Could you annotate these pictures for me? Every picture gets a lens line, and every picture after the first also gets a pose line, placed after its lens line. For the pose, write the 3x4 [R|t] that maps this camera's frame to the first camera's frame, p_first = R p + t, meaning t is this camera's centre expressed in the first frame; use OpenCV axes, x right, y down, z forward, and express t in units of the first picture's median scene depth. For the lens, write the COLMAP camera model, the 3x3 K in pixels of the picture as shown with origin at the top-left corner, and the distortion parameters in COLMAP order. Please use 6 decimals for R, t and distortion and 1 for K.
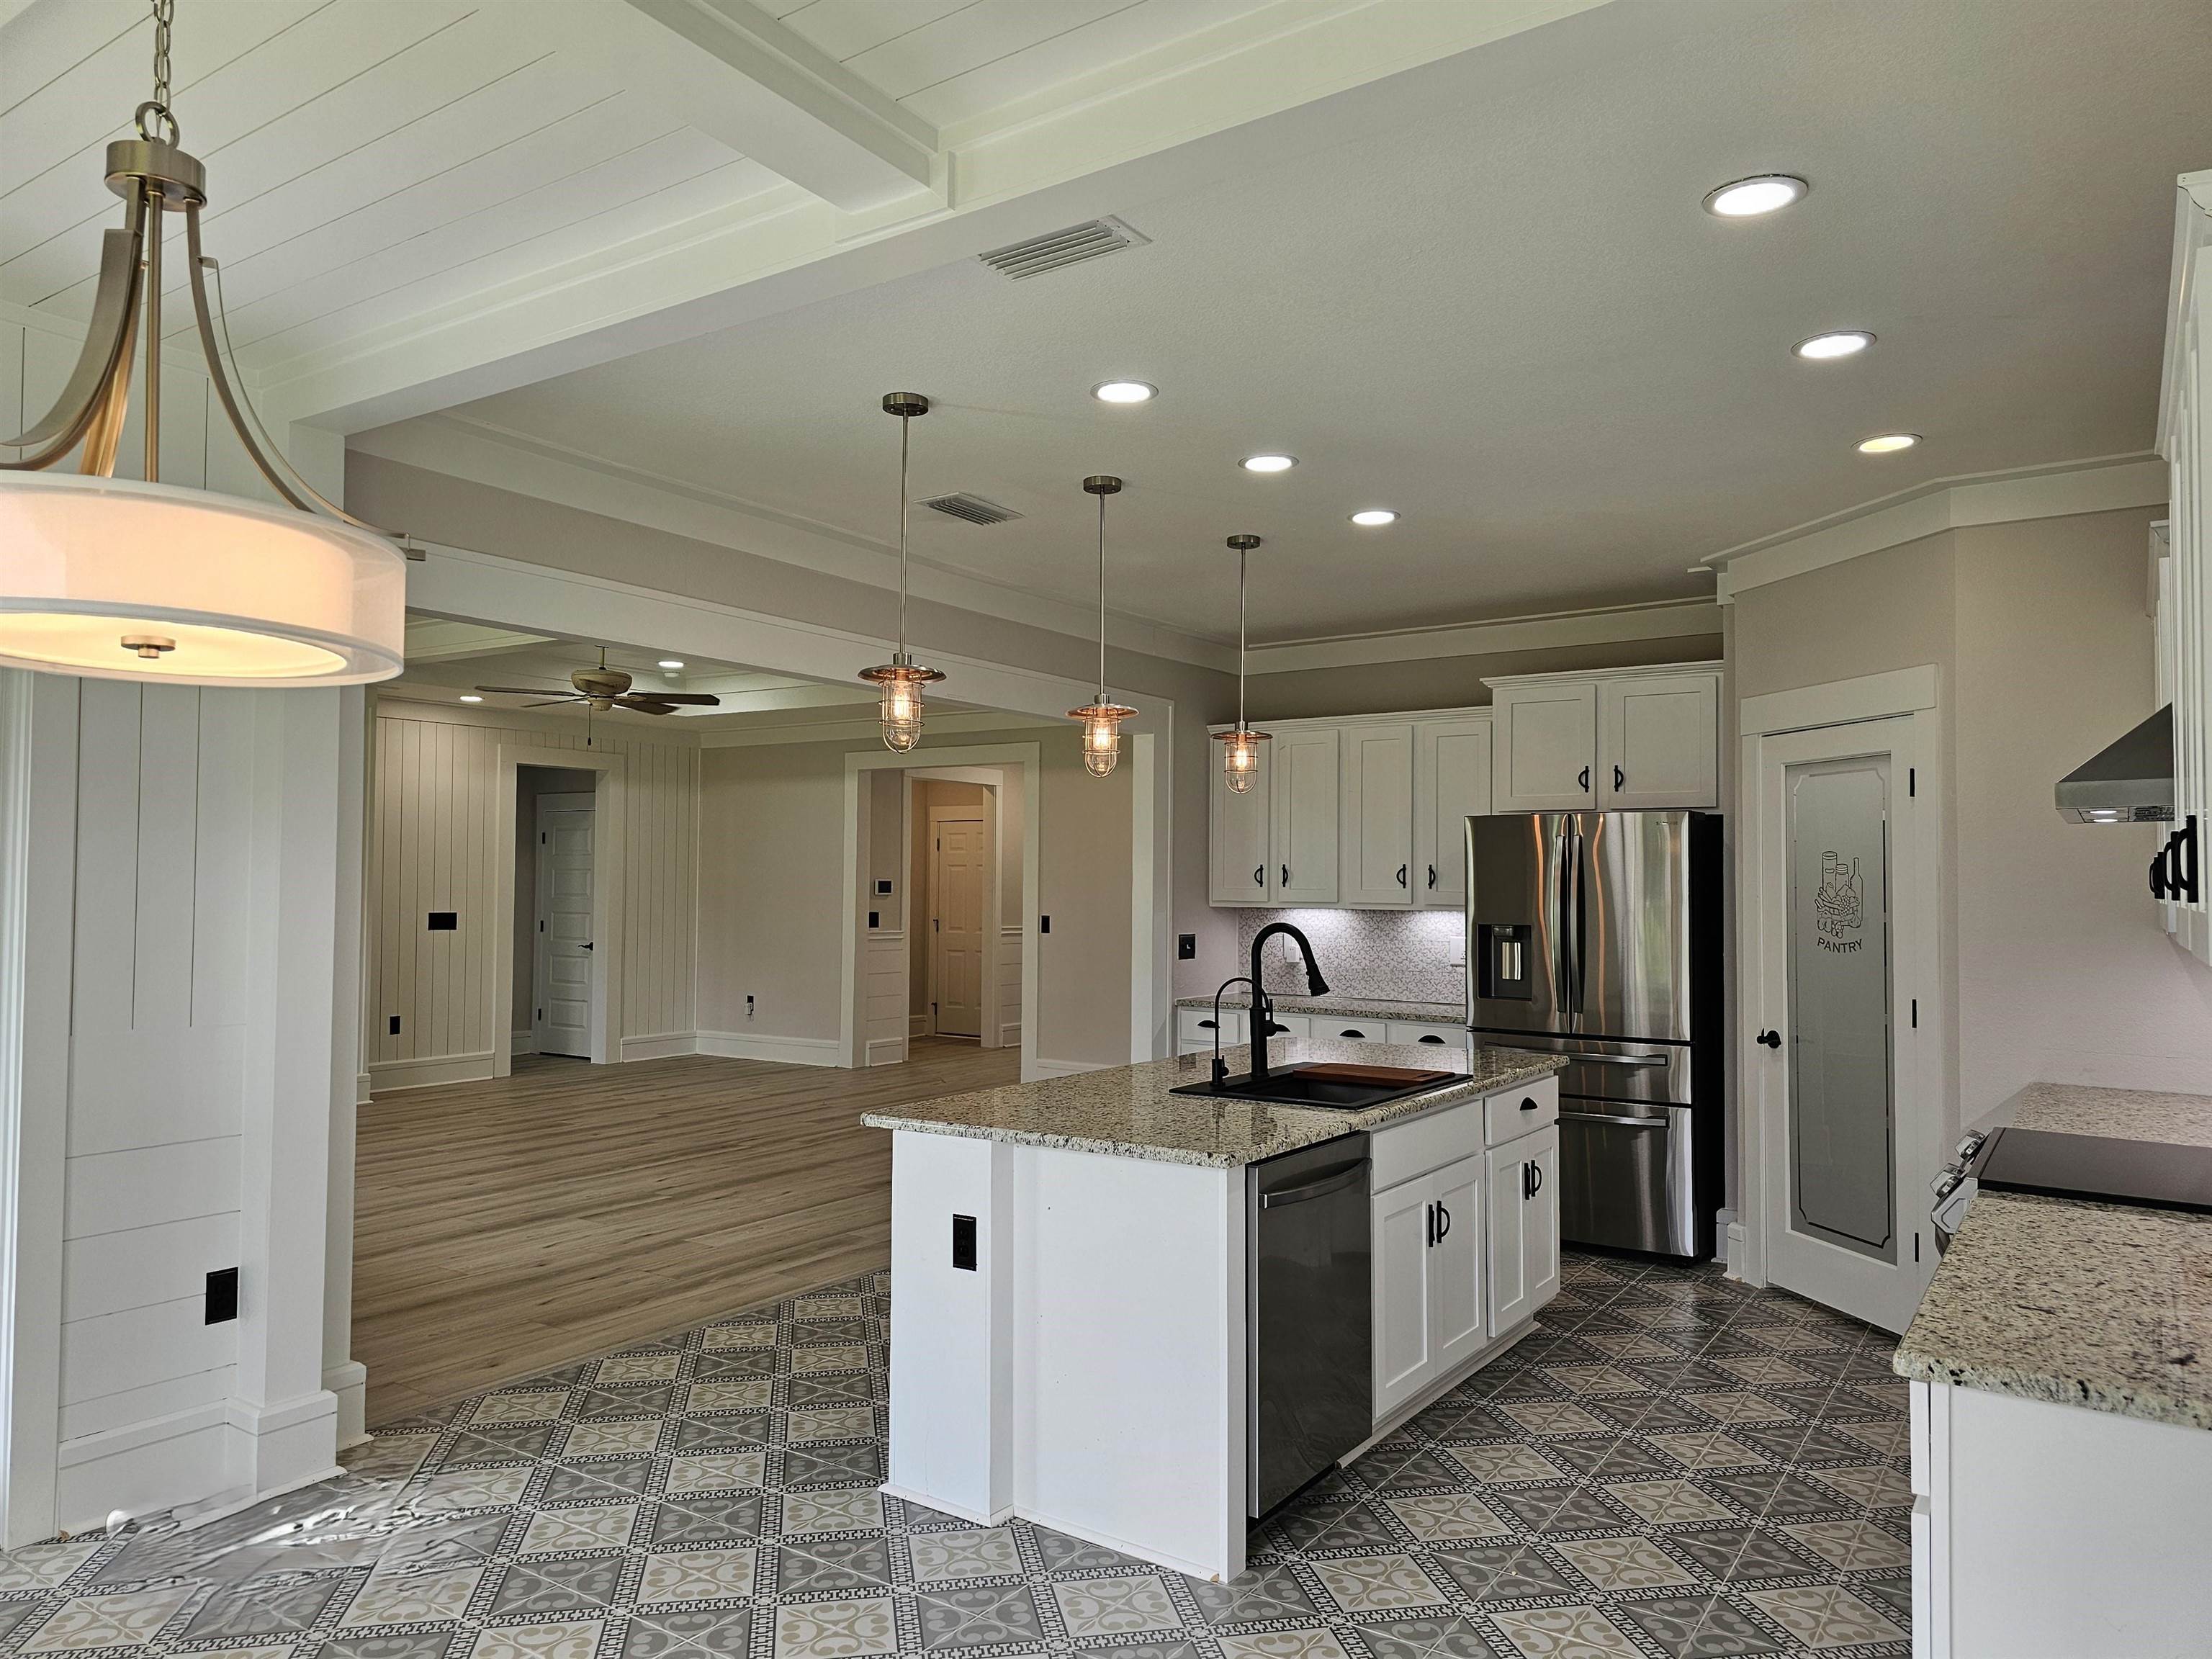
lens RADIAL K [[1483.5, 0, 1086.5], [0, 1483.5, 834.6], [0, 0, 1]] dist [0.054945, -0.043911]
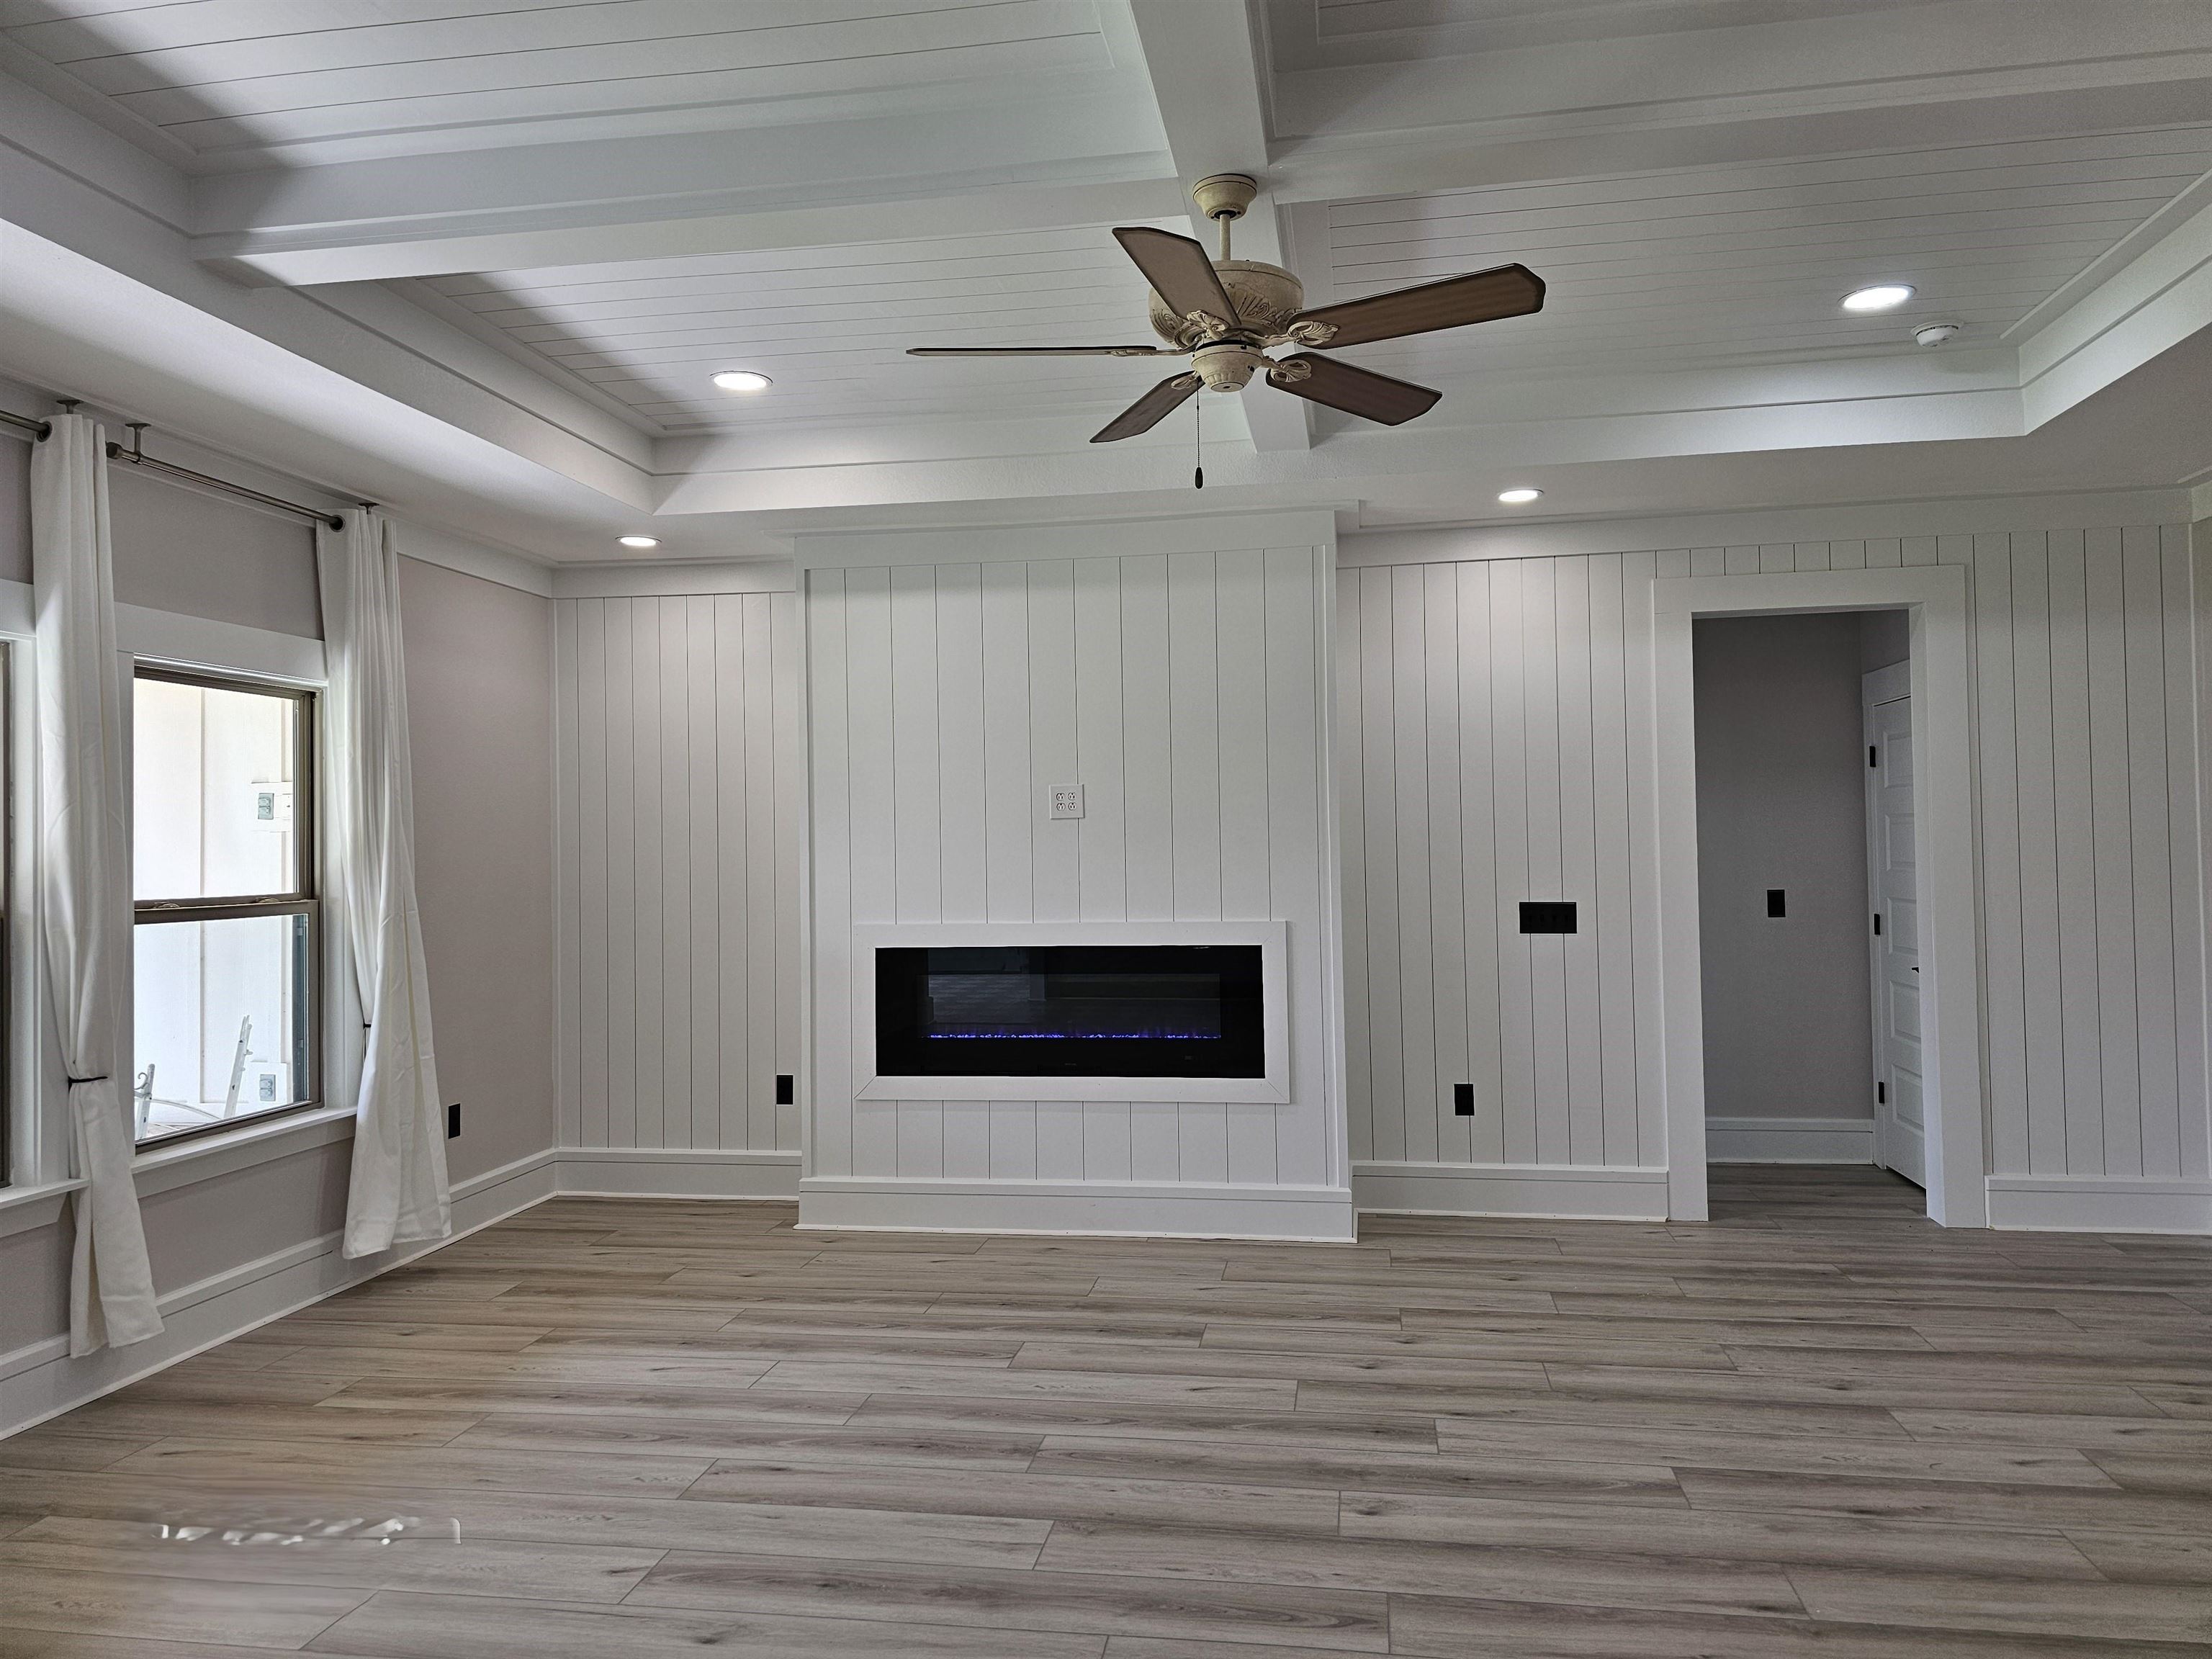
lens RADIAL K [[1483.5, 0, 1141.7], [0, 1483.5, 815.3], [0, 0, 1]] dist [0.054945, -0.043911]
pose [[0.444477, -0.034001, -0.895145, -0.011560], [0.047238, 0.998779, -0.014482, 0.036673], [0.894544, -0.035848, 0.445540, 1.069611]]
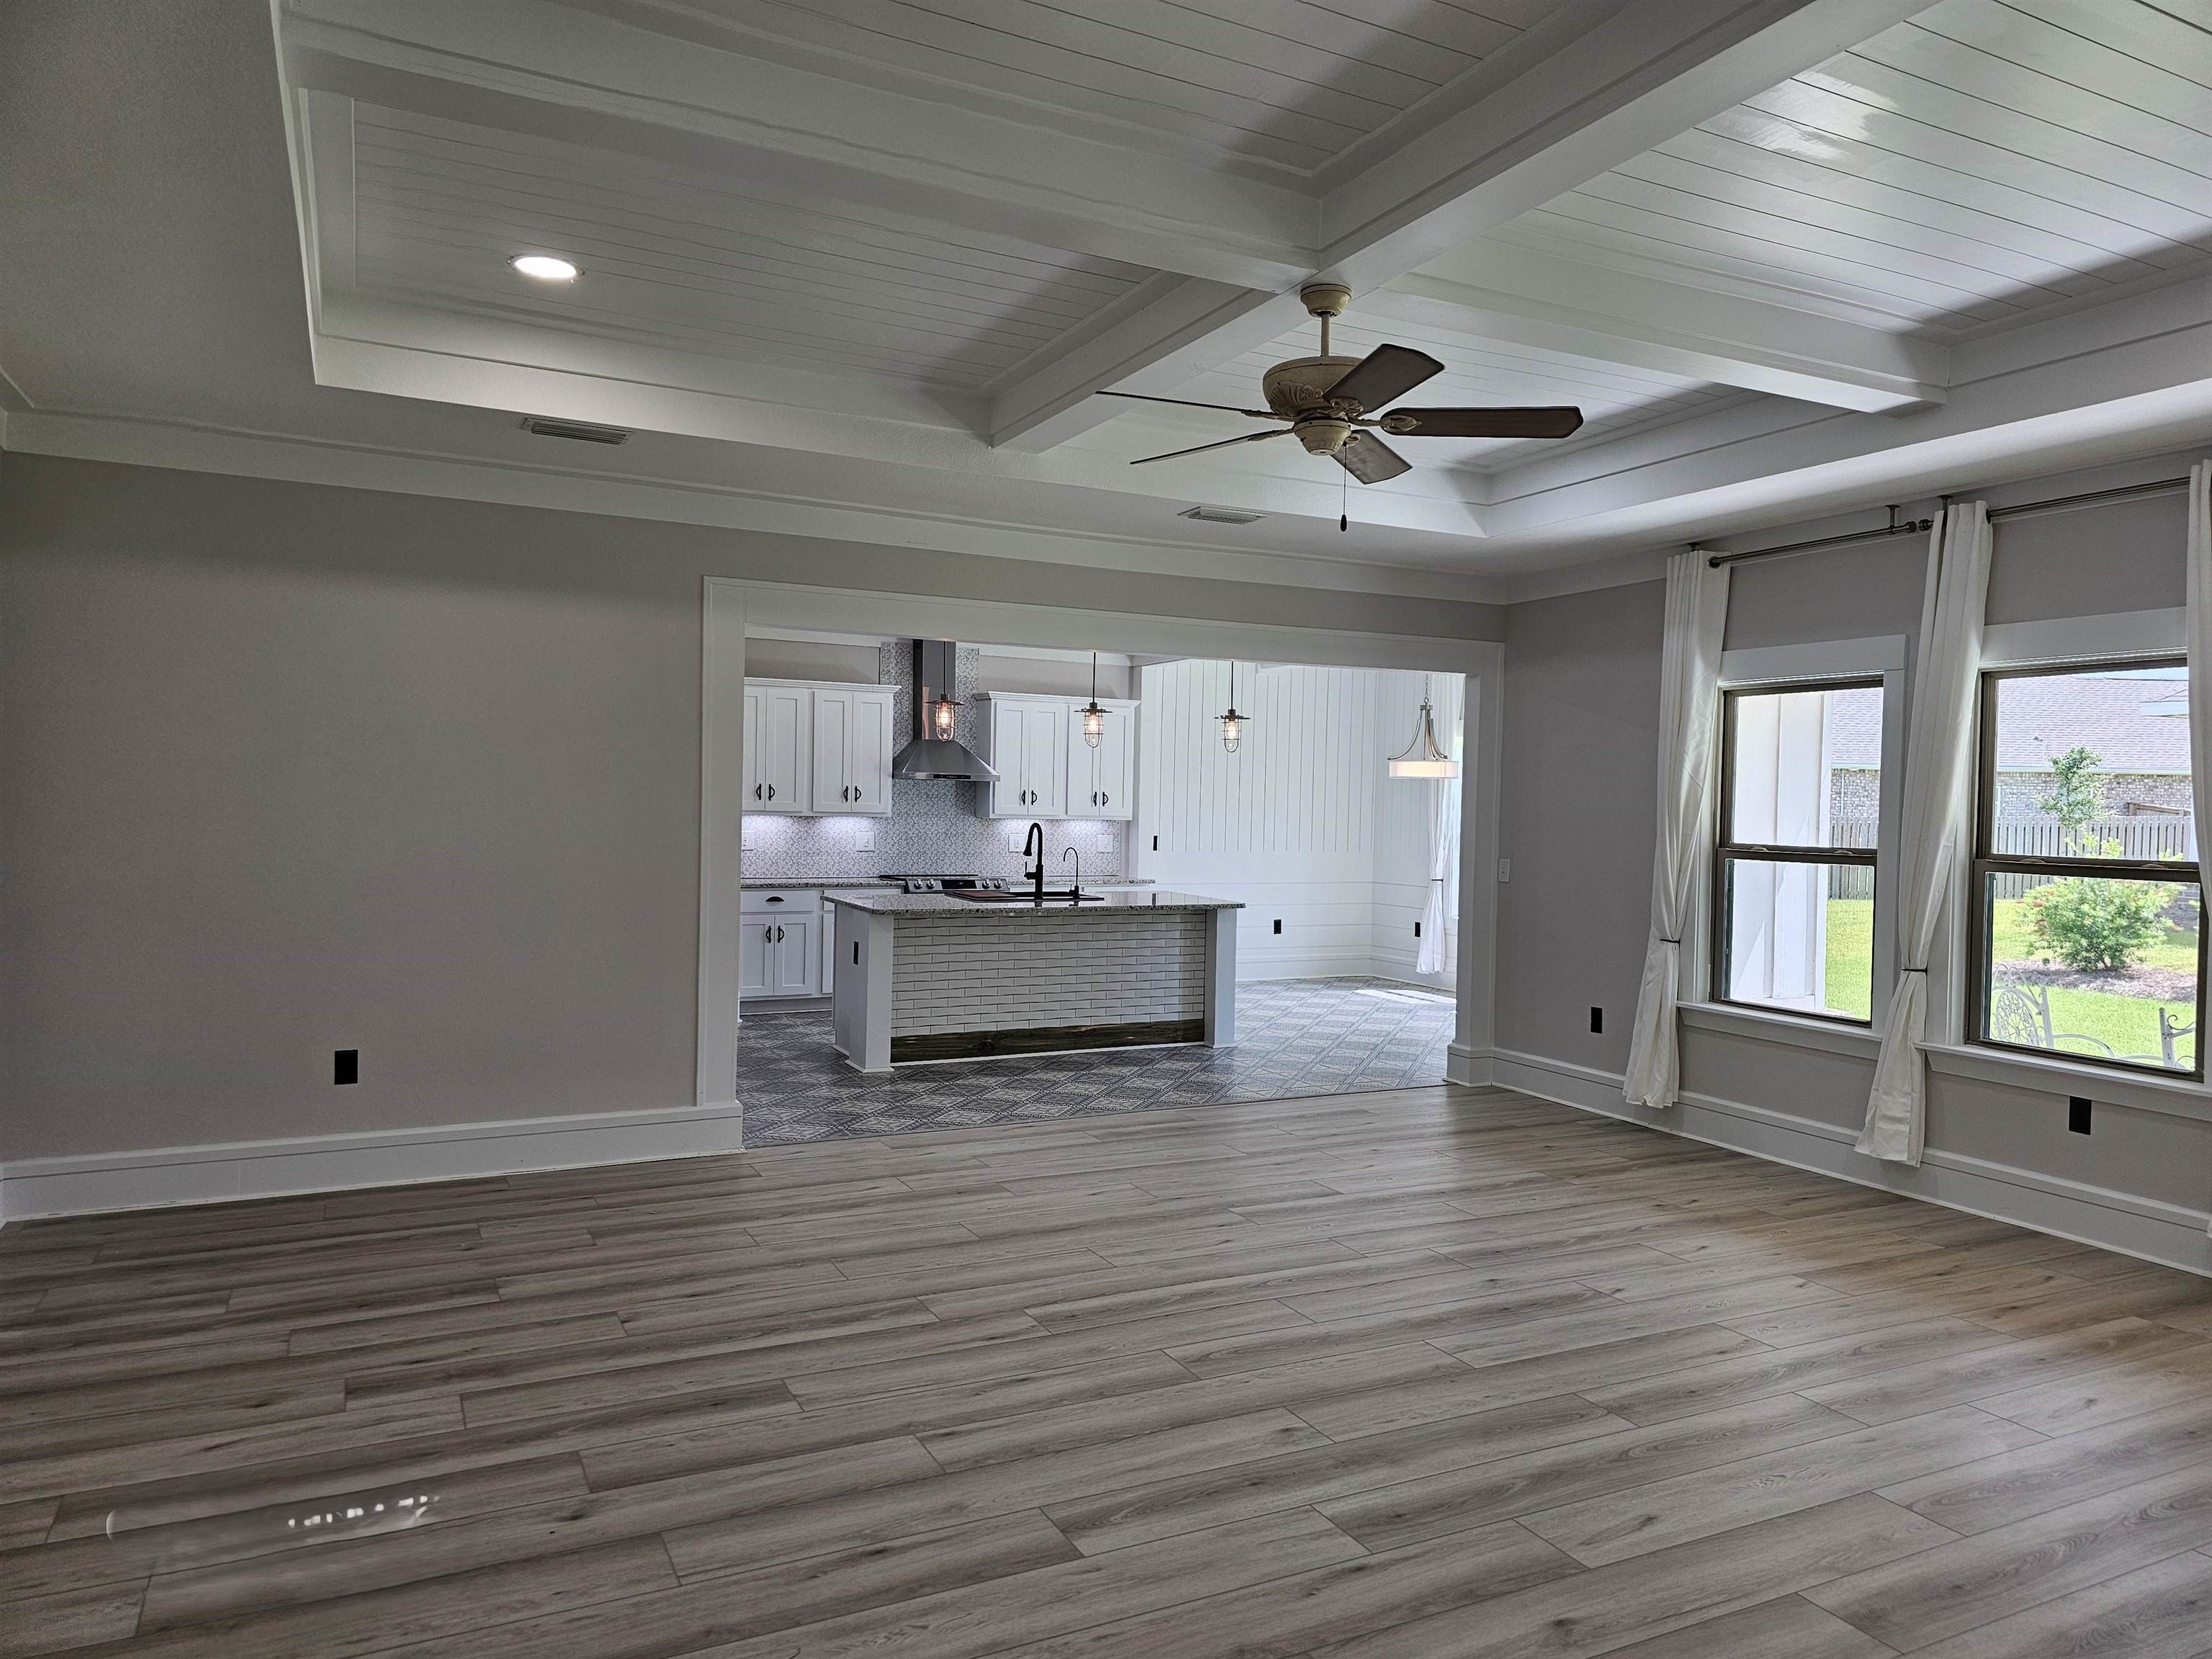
lens RADIAL K [[1483.5, 0, 1104.8], [0, 1483.5, 824.5], [0, 0, 1]] dist [0.054945, -0.043911]
pose [[-0.876909, -0.032480, 0.479558, -0.633336], [-0.042432, 0.999050, -0.009925, 0.053960], [-0.478780, -0.029052, -0.877454, 1.872948]]
